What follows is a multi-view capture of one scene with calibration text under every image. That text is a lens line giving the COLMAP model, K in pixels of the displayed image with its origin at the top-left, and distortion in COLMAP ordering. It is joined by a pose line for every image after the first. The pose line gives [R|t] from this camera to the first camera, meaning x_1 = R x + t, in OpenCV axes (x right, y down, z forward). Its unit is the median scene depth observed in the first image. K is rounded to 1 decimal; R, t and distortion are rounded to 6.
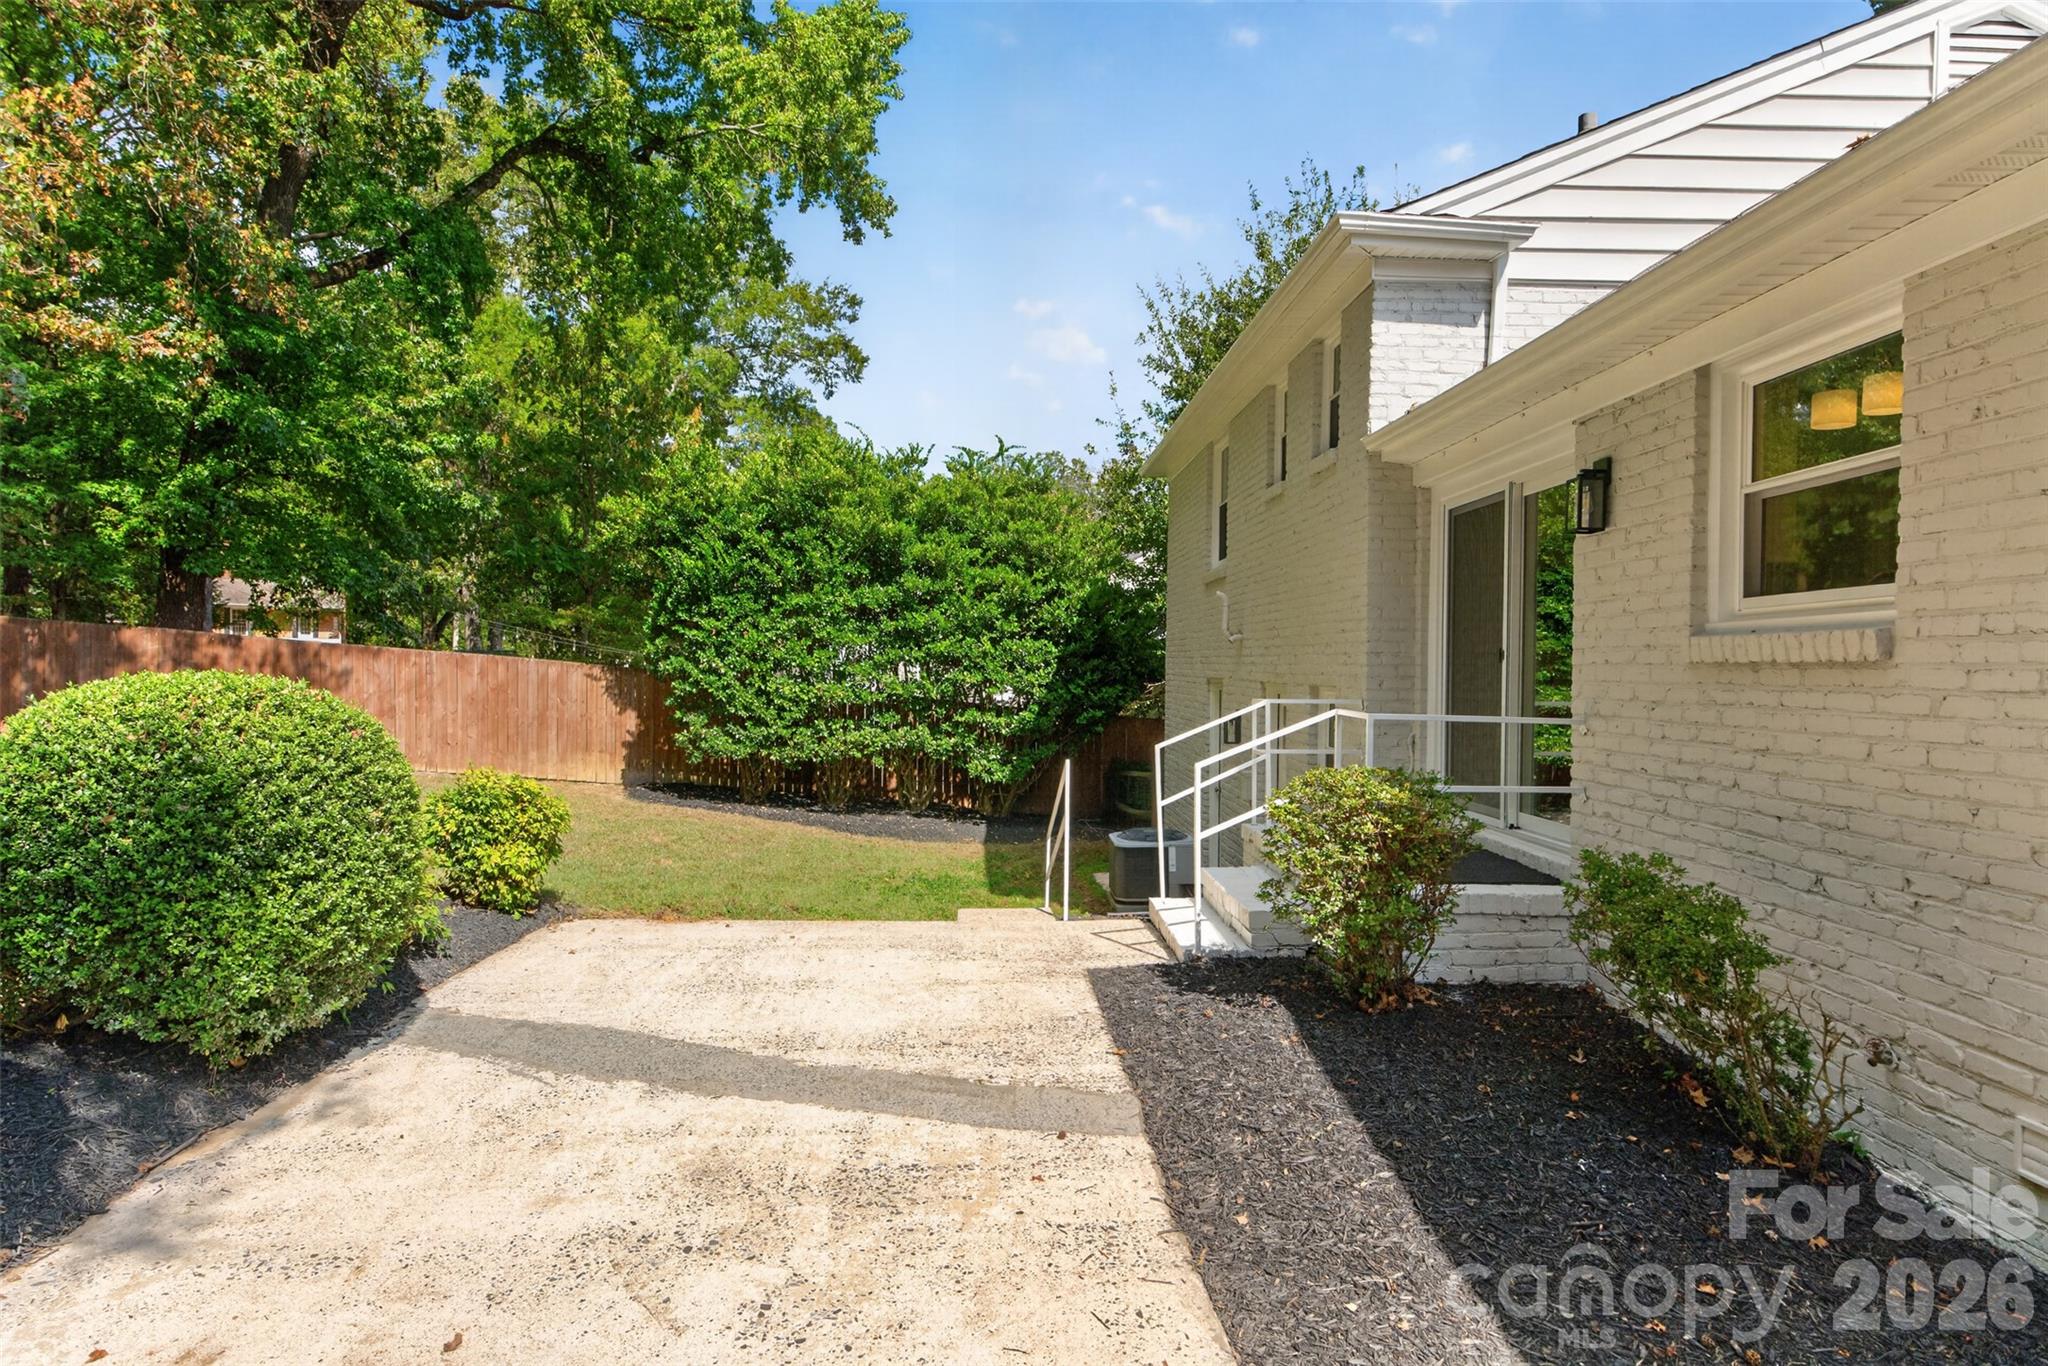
lens RADIAL K [[1156.3, 0, 1024.0], [0, 1156.3, 683.0], [0, 0, 1]] dist [0.010112, 0.000599]
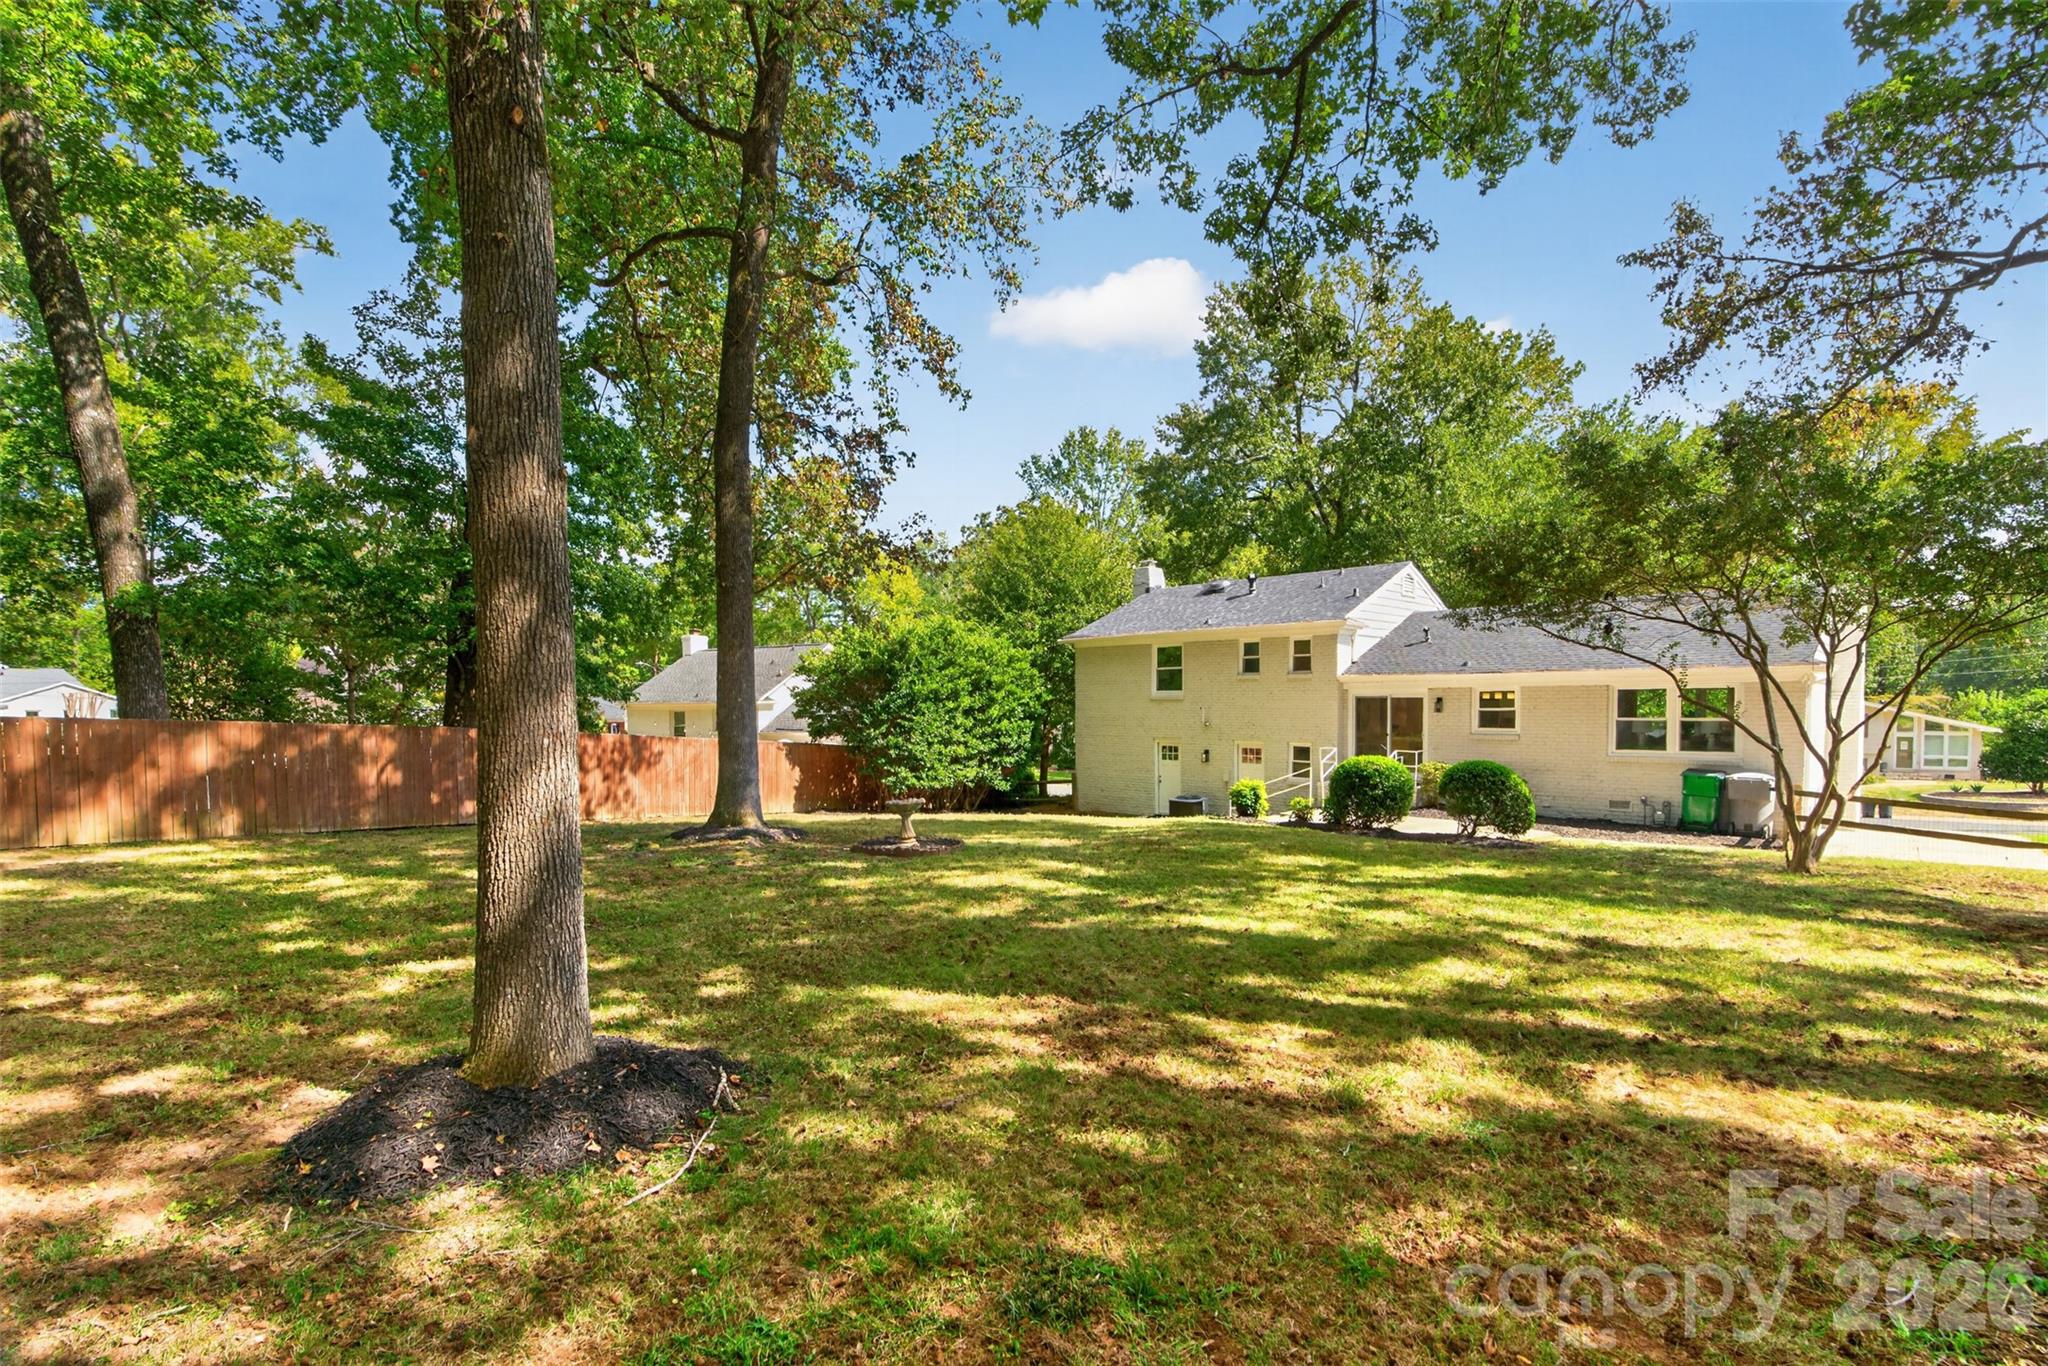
lens RADIAL K [[945.8, 0, 1014.6], [0, 945.8, 712.2], [0, 0, 1]] dist [0.001172, 0.000322]
pose [[0.731854, -0.026849, 0.680932, -1.162394], [0.026548, 0.999588, 0.010880, -0.071604], [-0.680944, 0.010115, 0.732266, -0.237236]]
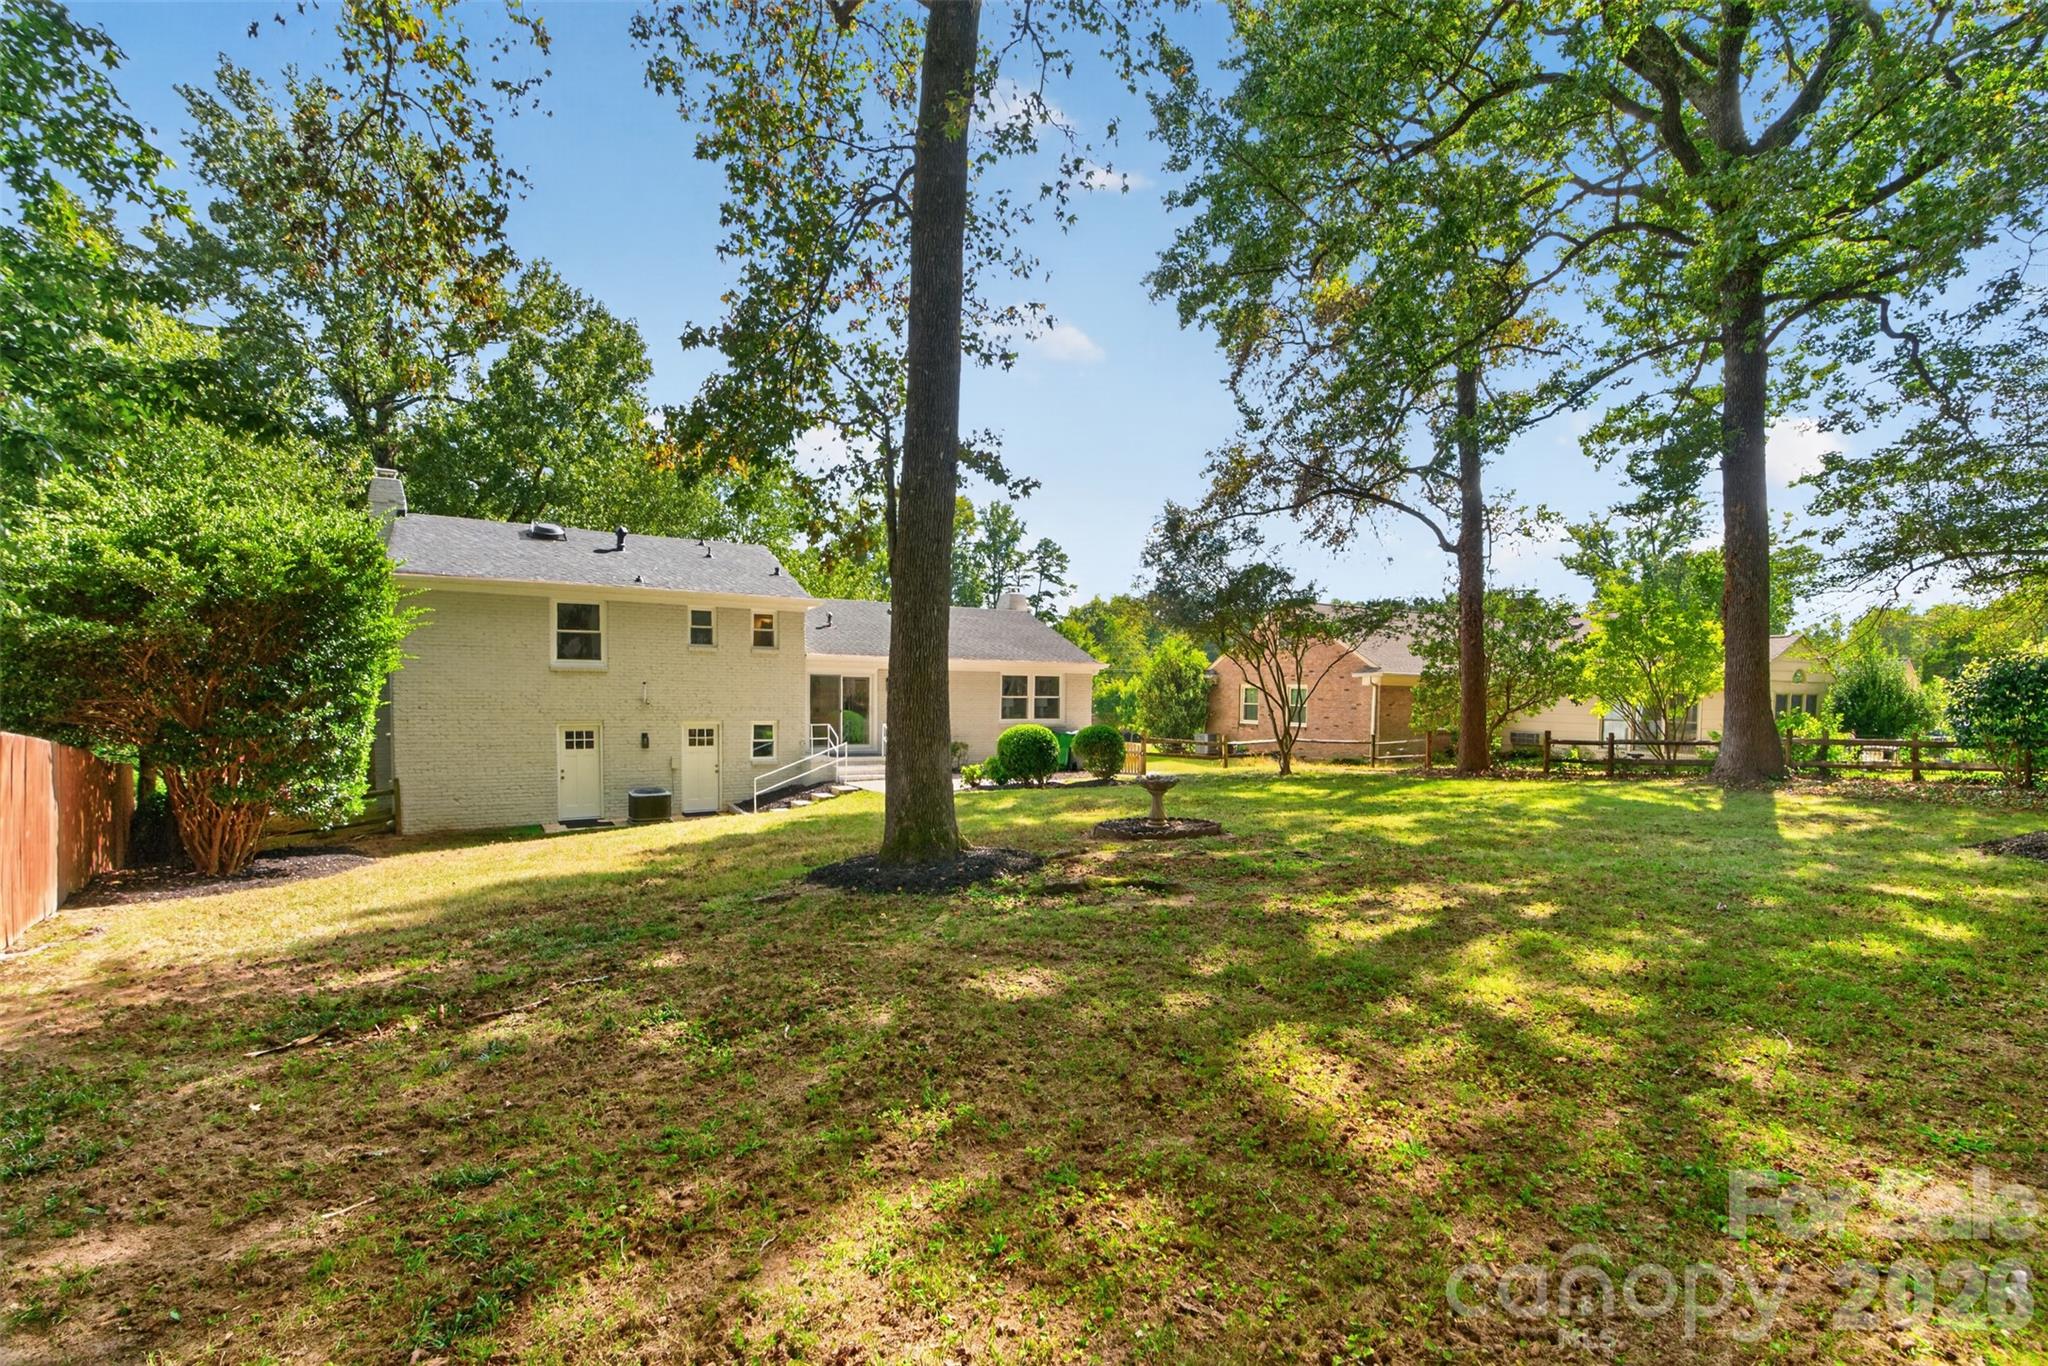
lens RADIAL K [[945.8, 0, 1014.6], [0, 945.8, 712.2], [0, 0, 1]] dist [0.001172, 0.000322]
pose [[-0.478836, -0.027137, 0.877485, -1.242910], [-0.002608, 0.999562, 0.029489, -0.052242], [-0.877900, 0.011832, -0.478697, 0.853542]]
